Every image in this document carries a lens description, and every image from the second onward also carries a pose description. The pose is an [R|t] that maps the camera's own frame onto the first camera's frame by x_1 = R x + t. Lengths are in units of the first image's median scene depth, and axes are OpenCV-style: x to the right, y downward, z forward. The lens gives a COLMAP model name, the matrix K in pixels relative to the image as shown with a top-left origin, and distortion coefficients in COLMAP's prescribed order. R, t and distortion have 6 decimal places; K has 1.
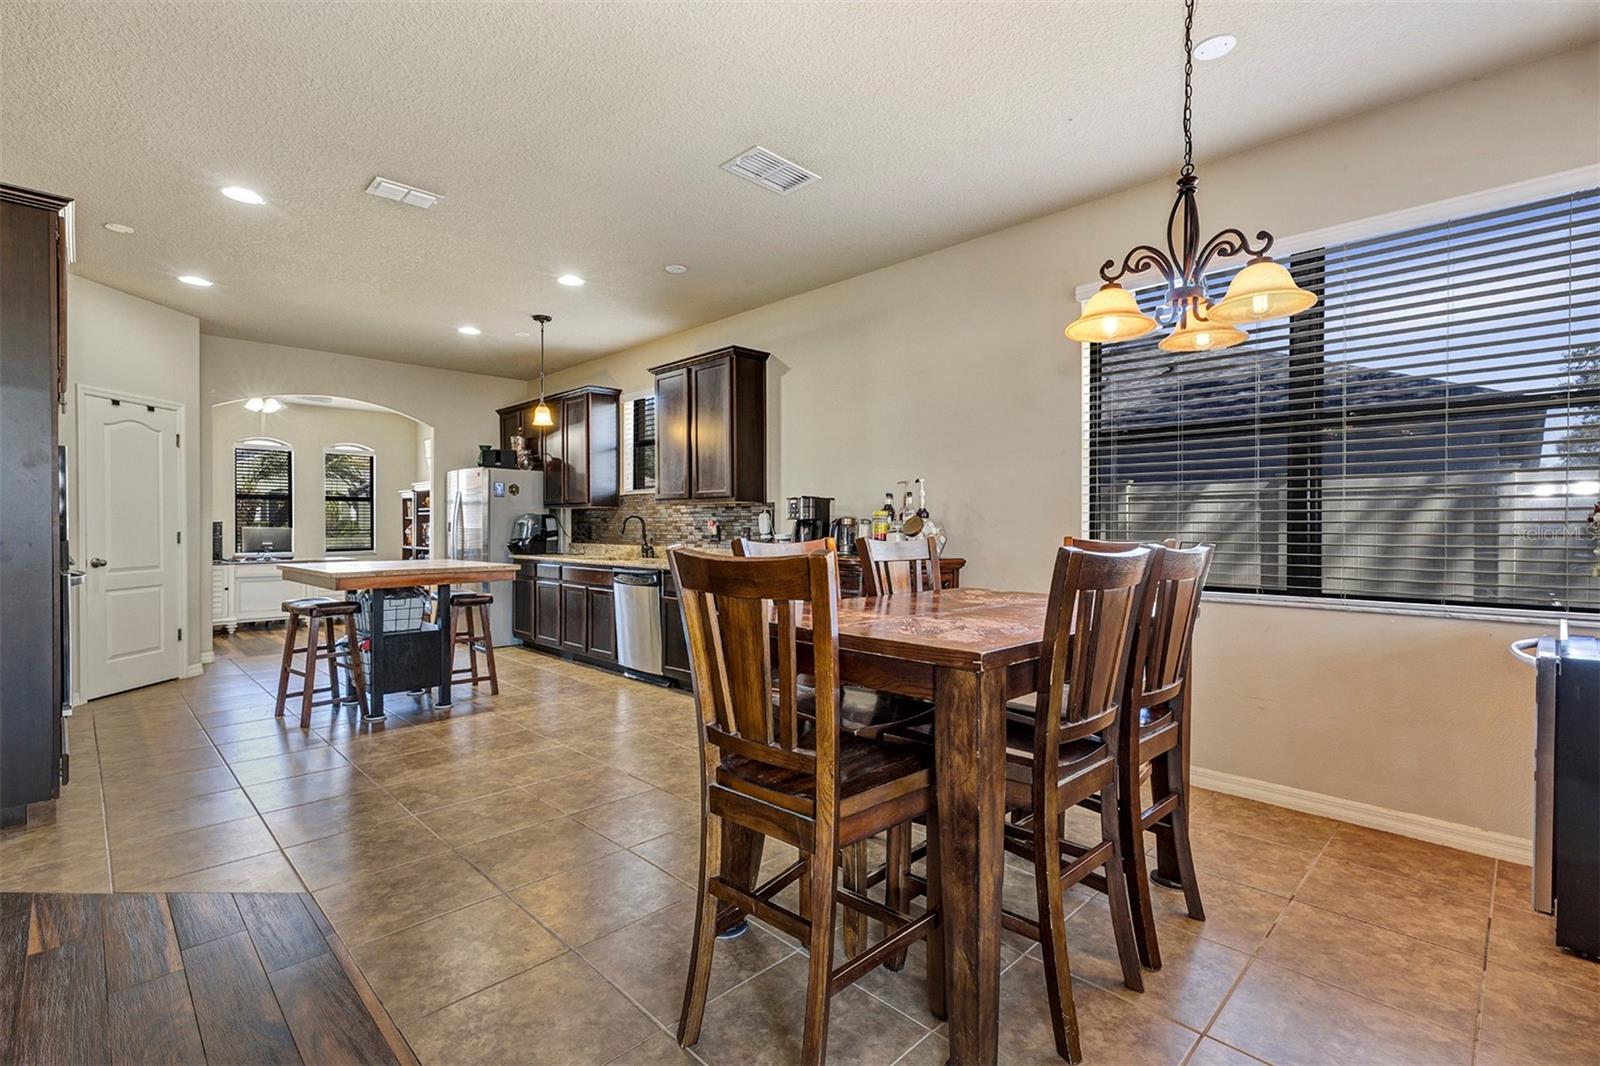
lens RADIAL K [[728.9, 0, 795.0], [0, 728.9, 528.4], [0, 0, 1]] dist [0.007870, 0.000093]
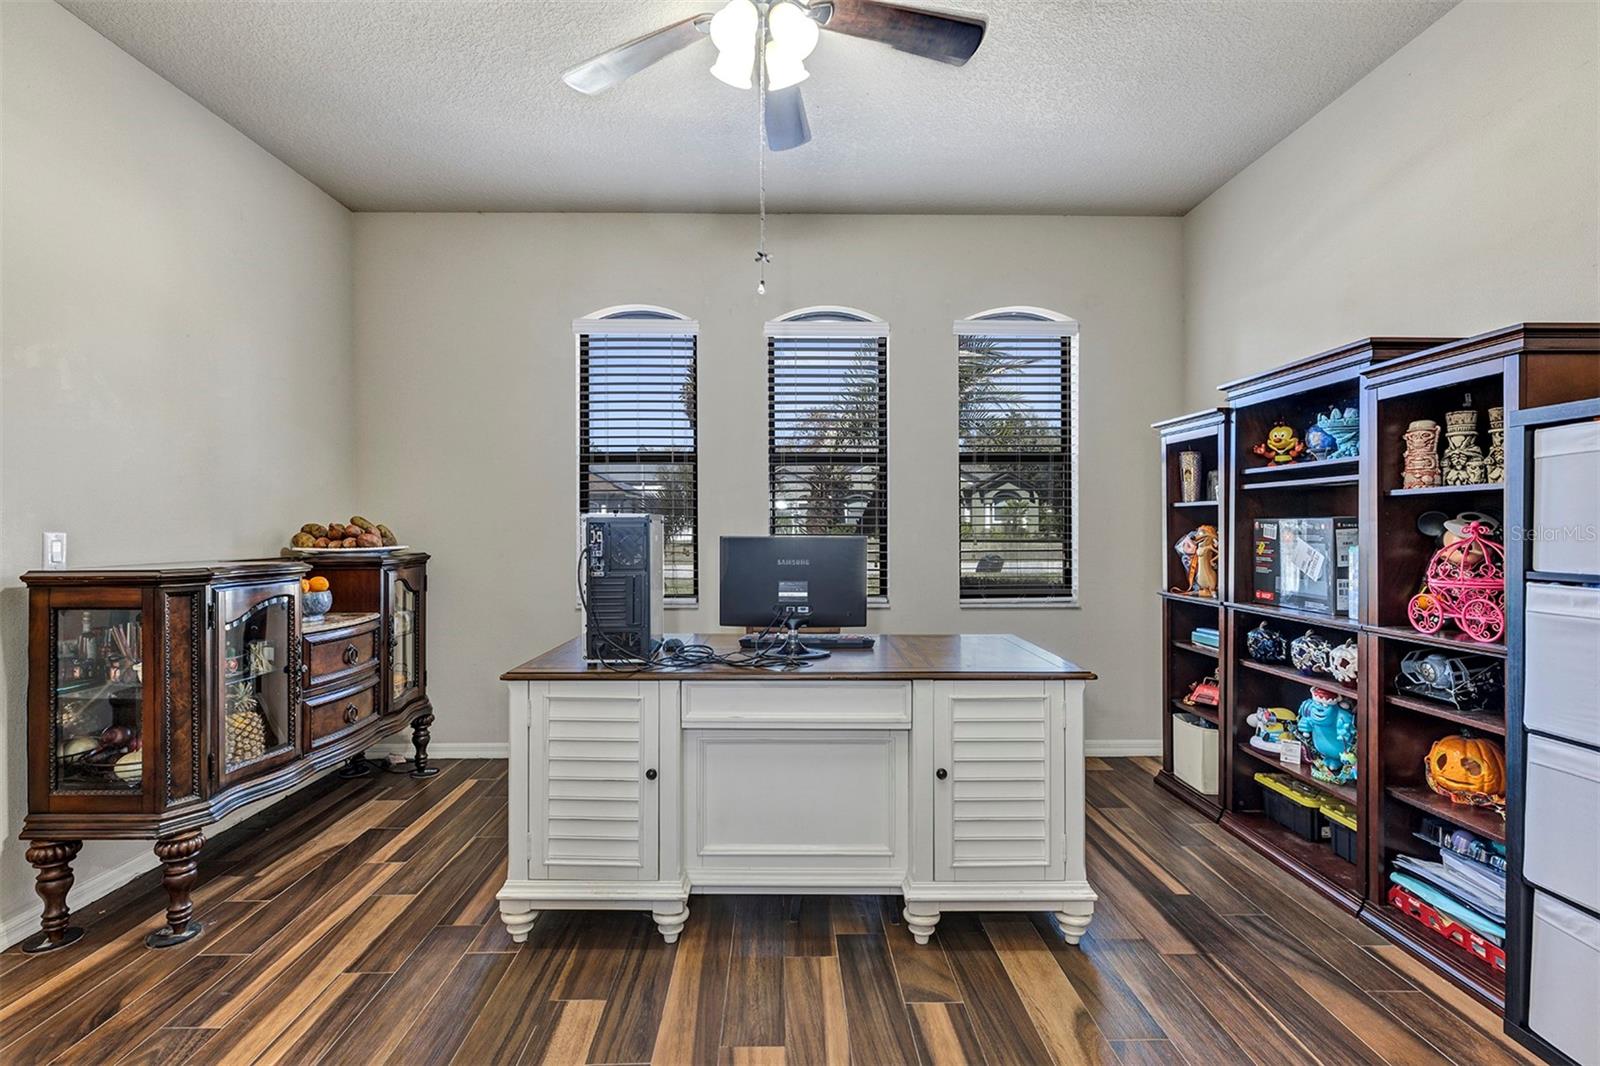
lens RADIAL K [[763.1, 0, 793.1], [0, 763.1, 526.7], [0, 0, 1]] dist [-0.001447, -0.000090]
pose [[0.724352, -0.002320, -0.689427, -0.715386], [-0.000611, 0.999992, -0.004008, -0.005432], [0.689430, 0.003325, 0.724344, 1.083946]]
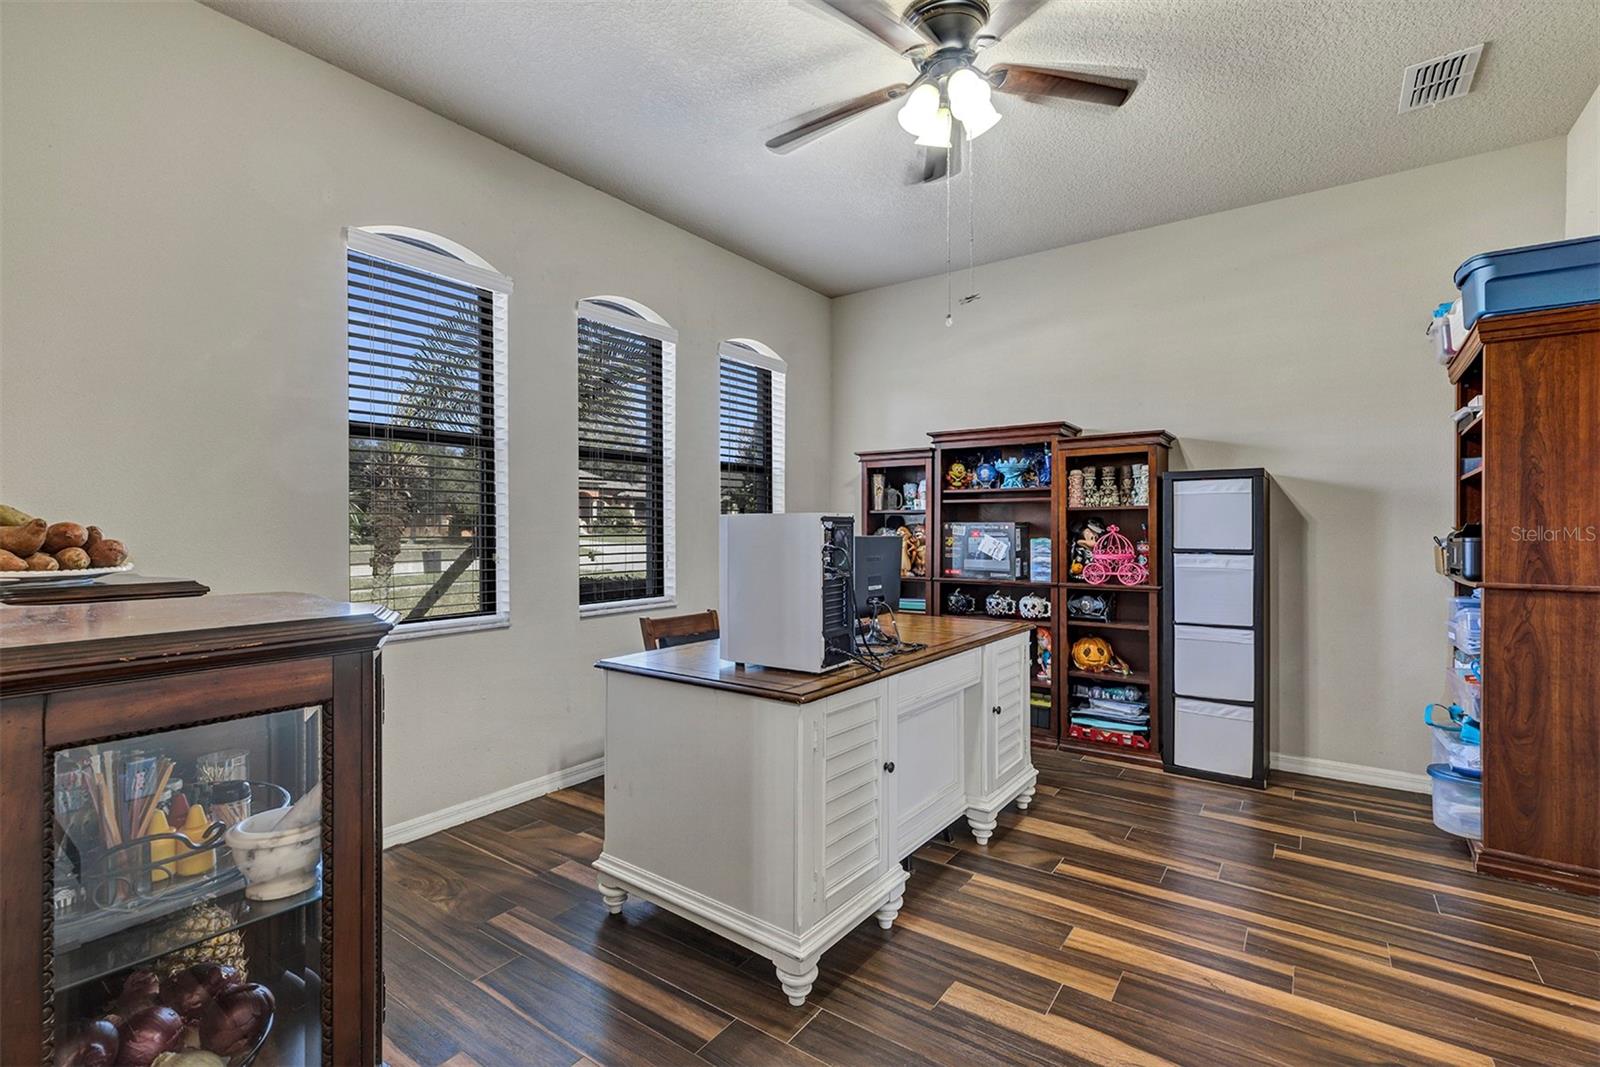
lens RADIAL K [[728.9, 0, 795.0], [0, 728.9, 528.9], [0, 0, 1]] dist [0.007870, 0.000093]
pose [[0.985317, -0.002325, 0.170721, -1.103855], [0.002767, 0.999993, -0.002354, -0.004911], [-0.170715, 0.002792, 0.985317, 0.962839]]
